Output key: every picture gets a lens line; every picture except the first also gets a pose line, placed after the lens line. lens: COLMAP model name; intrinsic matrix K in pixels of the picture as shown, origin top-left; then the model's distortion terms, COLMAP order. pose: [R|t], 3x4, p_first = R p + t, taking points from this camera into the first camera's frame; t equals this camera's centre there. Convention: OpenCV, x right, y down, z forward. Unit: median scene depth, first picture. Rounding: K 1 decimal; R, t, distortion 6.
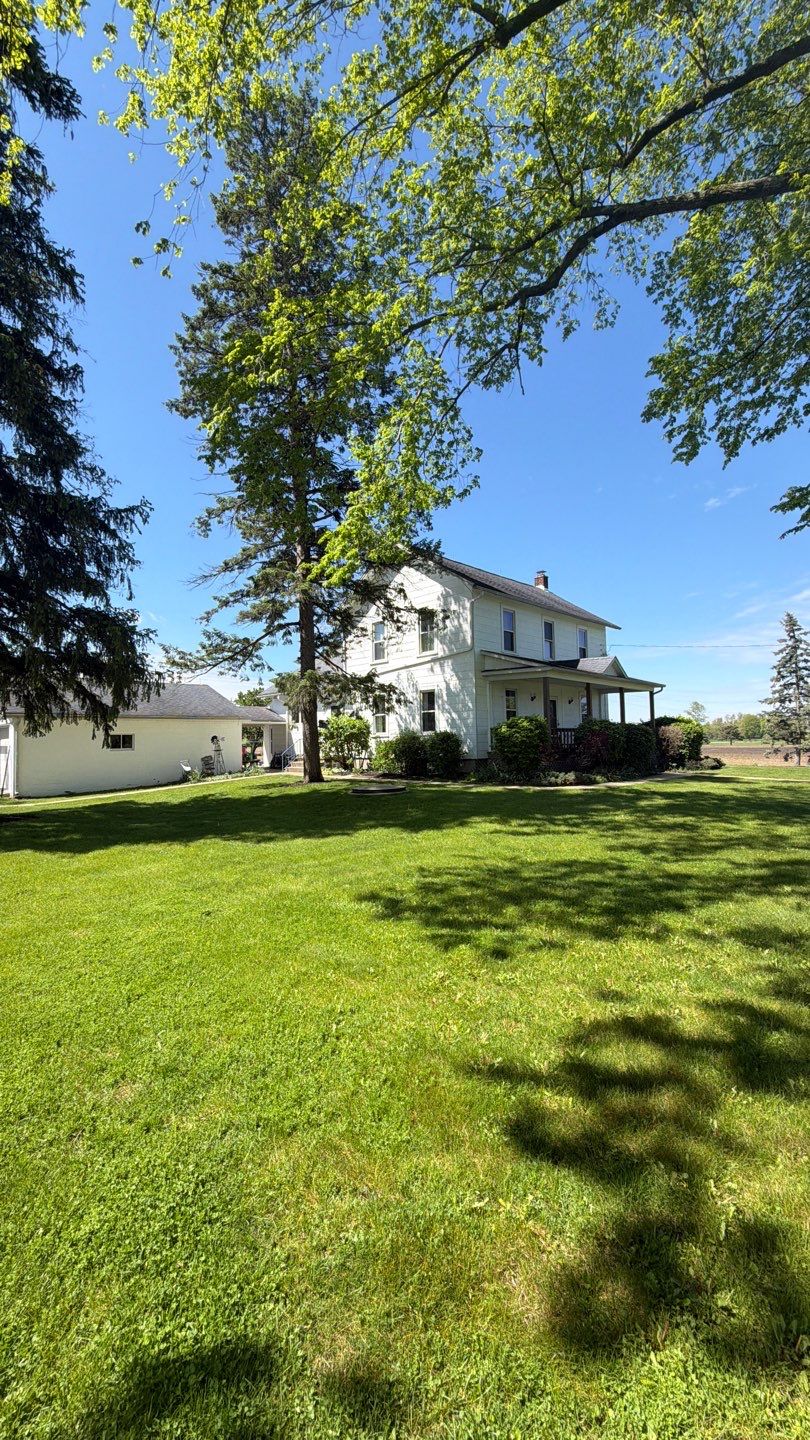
lens RADIAL K [[588.4, 0, 405.0], [0, 588.4, 720.0], [0, 0, 1]] dist [0.001370, -0.000412]
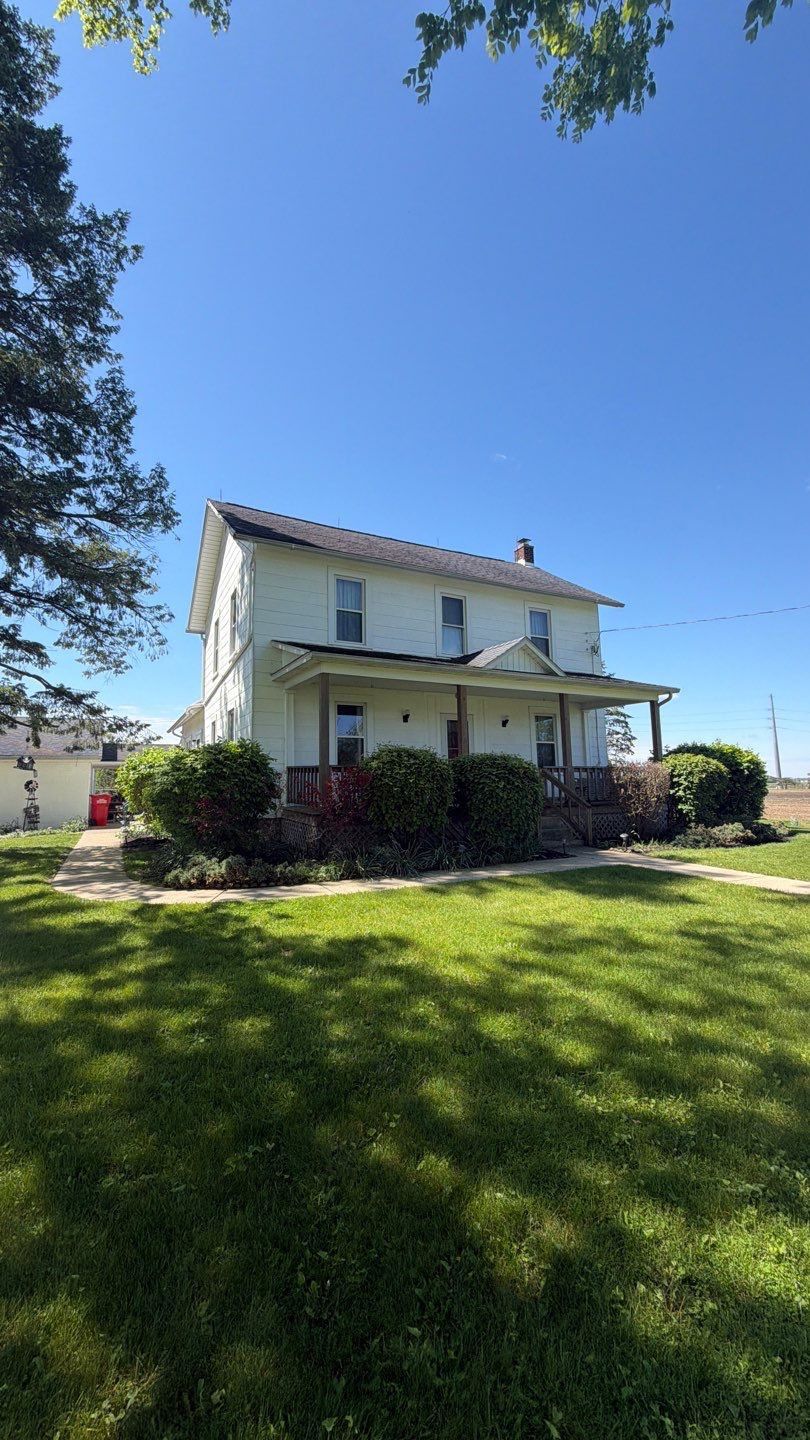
lens RADIAL K [[588.4, 0, 405.0], [0, 588.4, 720.0], [0, 0, 1]] dist [0.001370, -0.000412]
pose [[0.951834, -0.038141, -0.304231, 0.380627], [0.014835, 0.996799, -0.078554, 0.011982], [0.306254, 0.070257, 0.949354, 0.400869]]
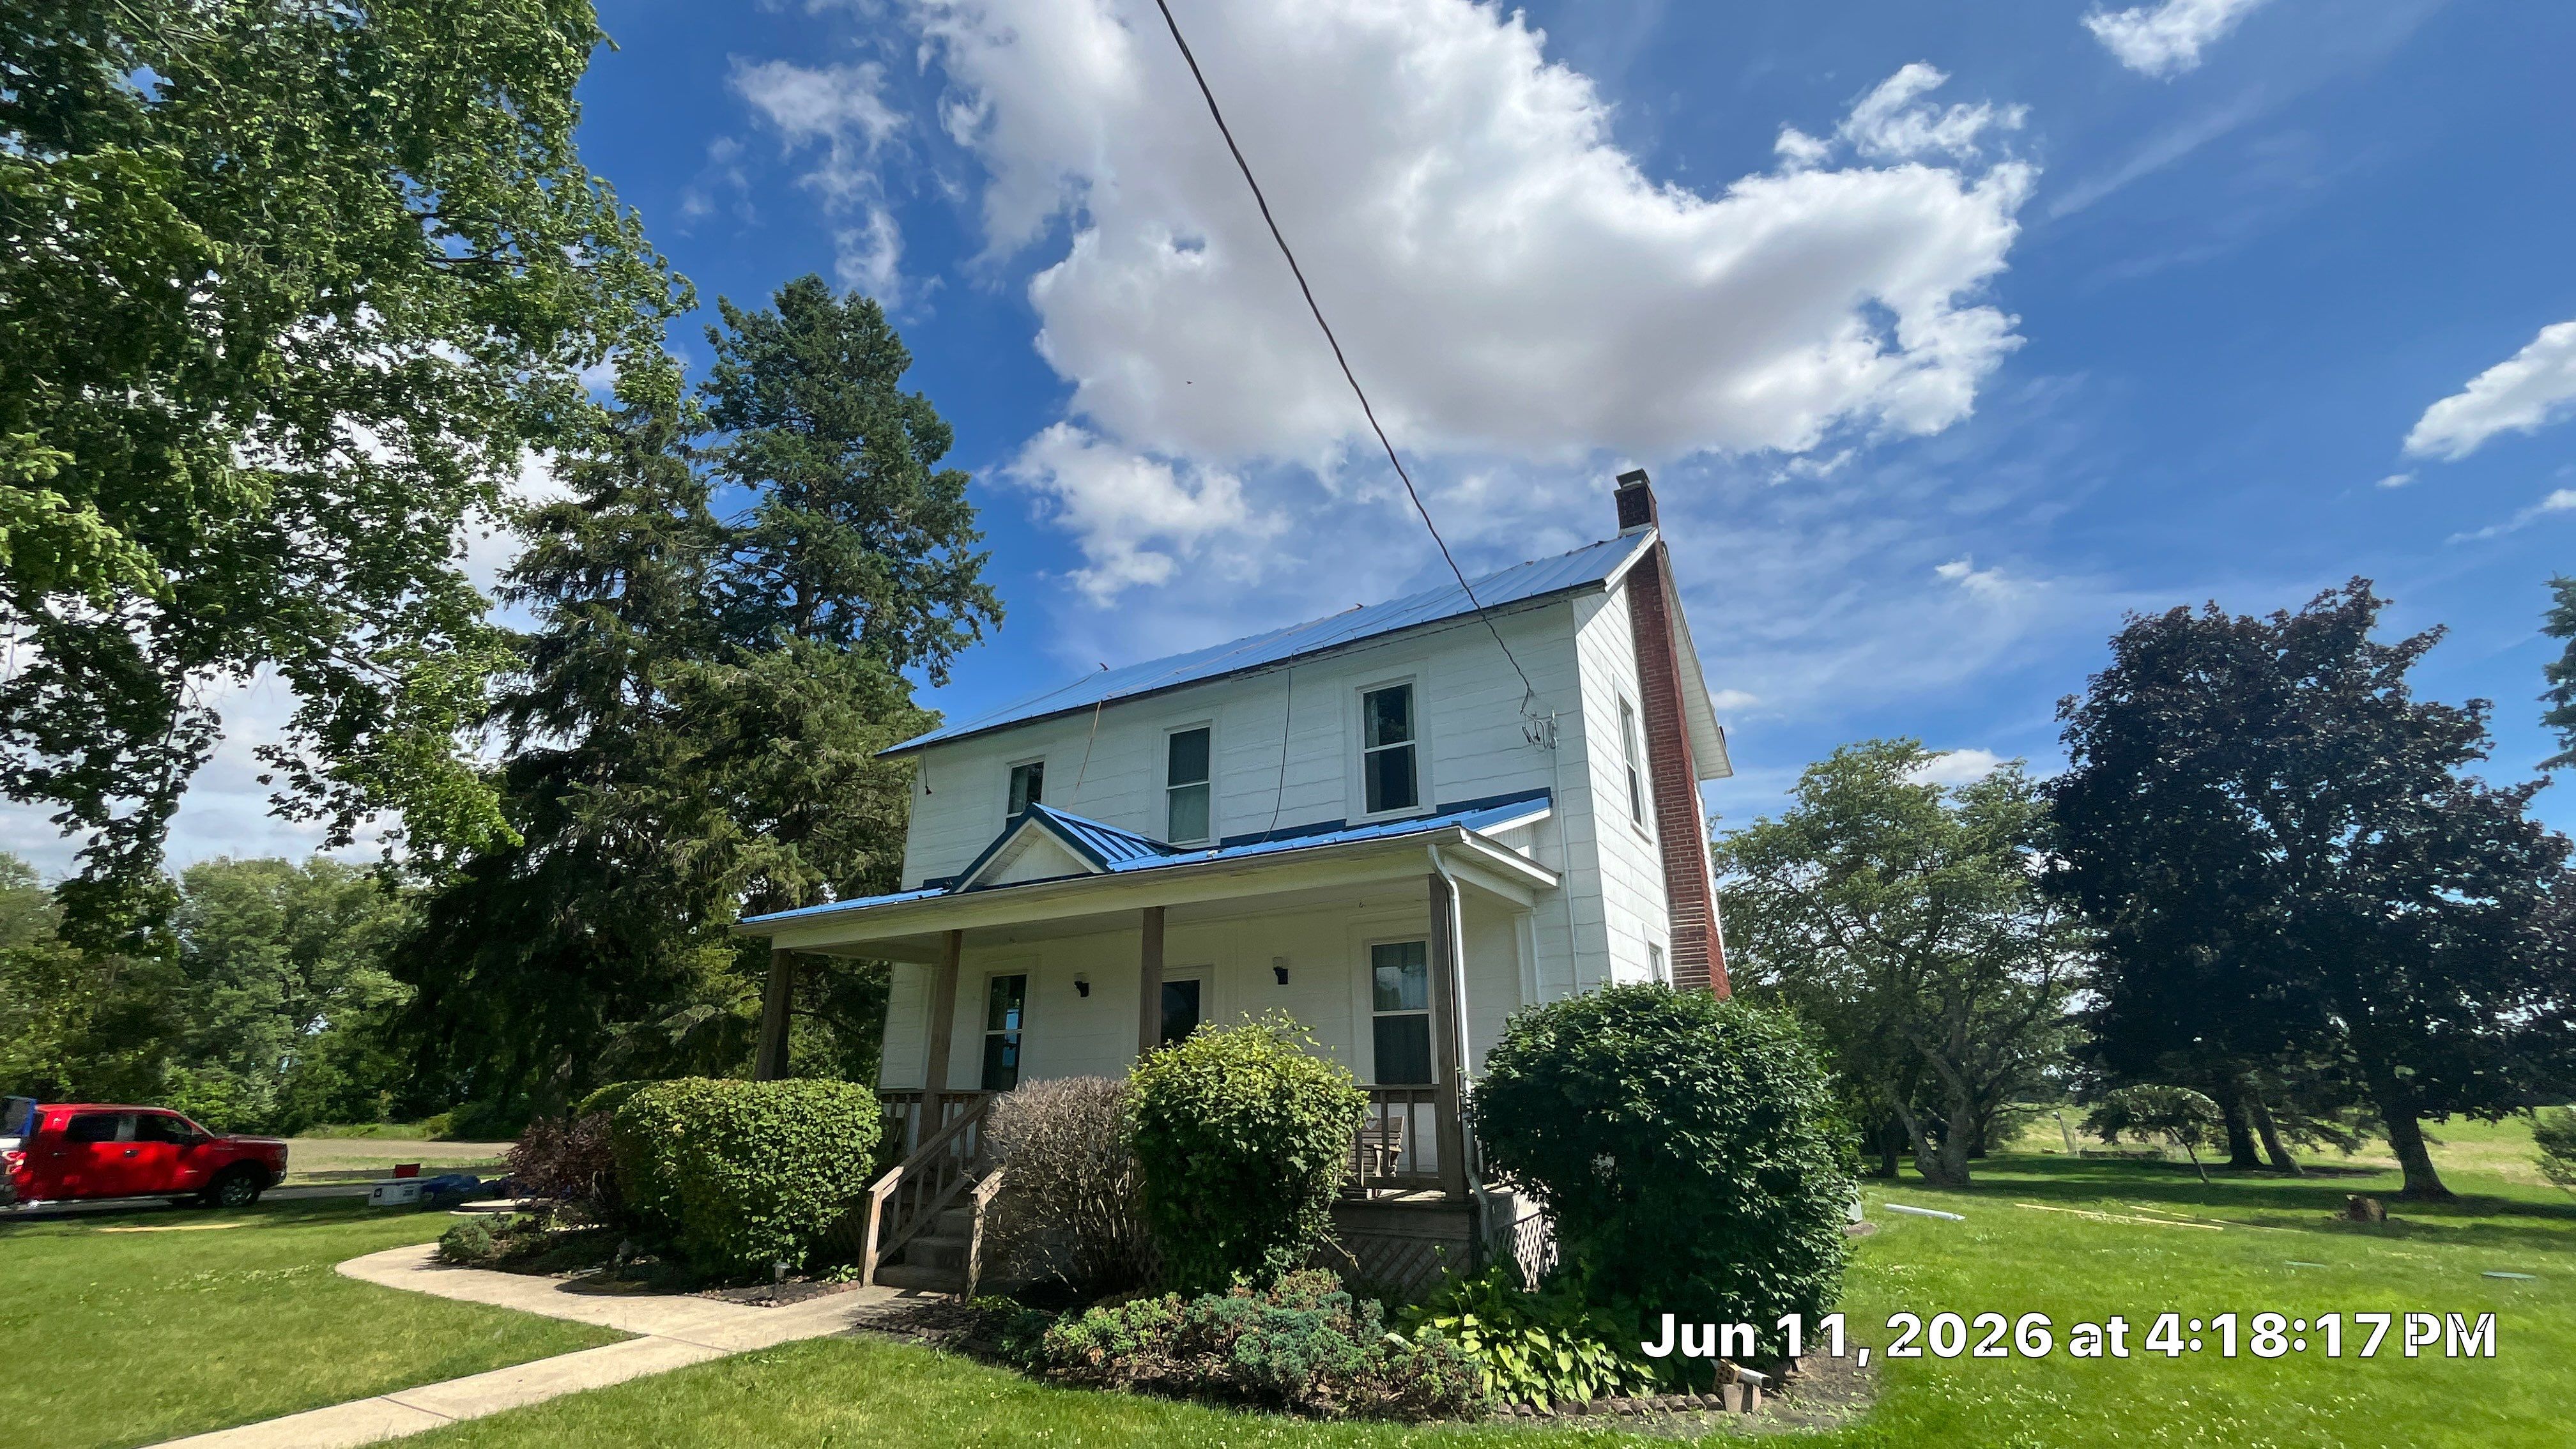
lens RADIAL K [[1052.6, 0, 1283.2], [0, 1052.6, 726.6], [0, 0, 1]] dist [0.001370, -0.000412]
pose [[0.202252, -0.317542, -0.926424, 0.771226], [0.029813, 0.947532, -0.318268, 0.011314], [0.978880, 0.036751, 0.201108, 0.940746]]
